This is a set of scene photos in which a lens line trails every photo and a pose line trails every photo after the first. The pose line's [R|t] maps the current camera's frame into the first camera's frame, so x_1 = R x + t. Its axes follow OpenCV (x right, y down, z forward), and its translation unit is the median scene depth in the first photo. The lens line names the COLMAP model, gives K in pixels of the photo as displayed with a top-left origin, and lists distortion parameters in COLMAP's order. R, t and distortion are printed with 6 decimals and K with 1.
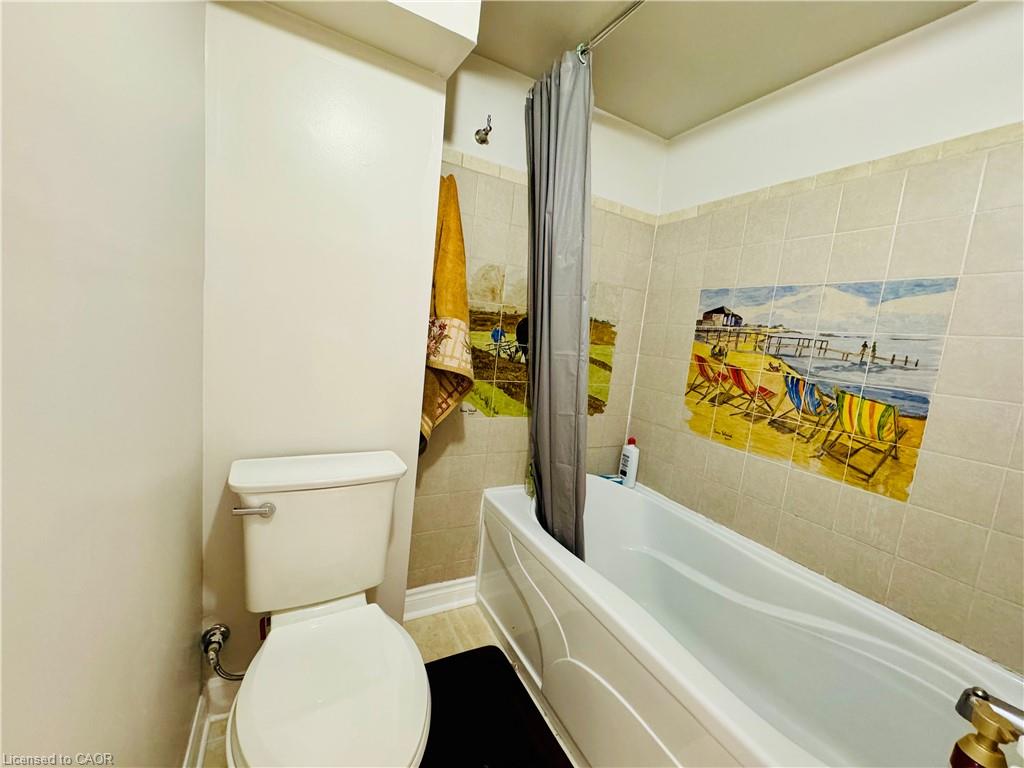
lens RADIAL K [[402.2, 0, 512.0], [0, 402.2, 384.0], [0, 0, 1]] dist [0.008771, 0.000179]
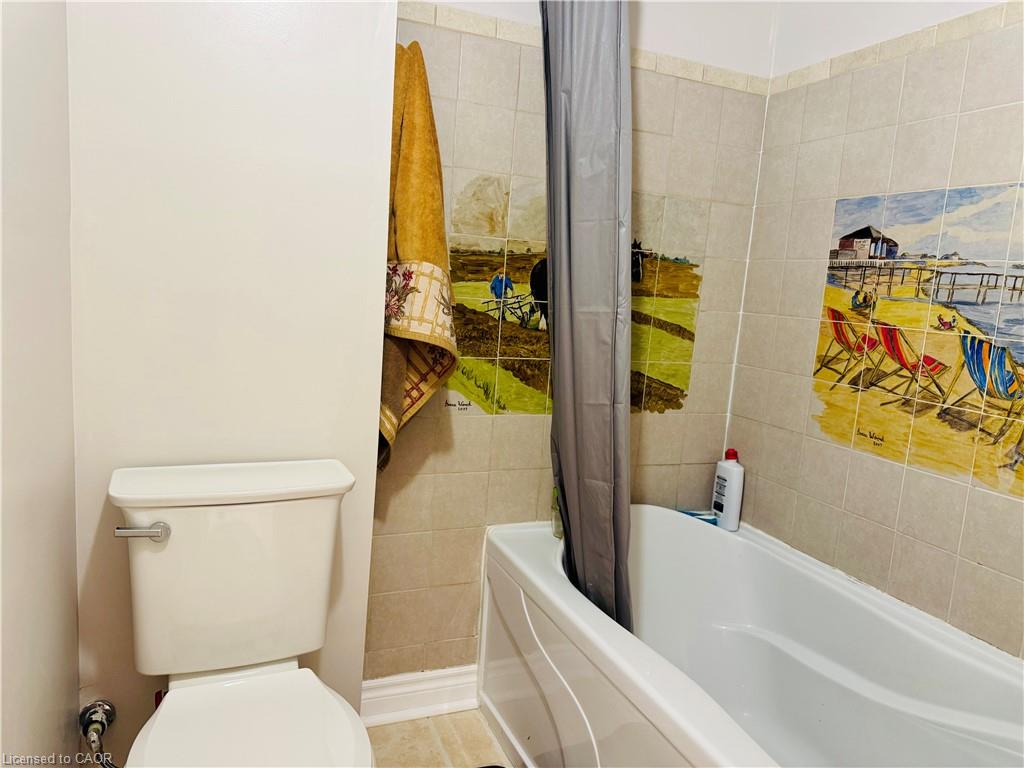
lens RADIAL K [[712.4, 0, 512.0], [0, 712.4, 384.0], [0, 0, 1]] dist [0.096611, -0.103871]
pose [[0.994763, -0.017505, -0.100702, 0.103365], [0.018091, 0.999824, 0.004905, 0.032032], [0.100598, -0.006701, 0.994905, -0.151461]]
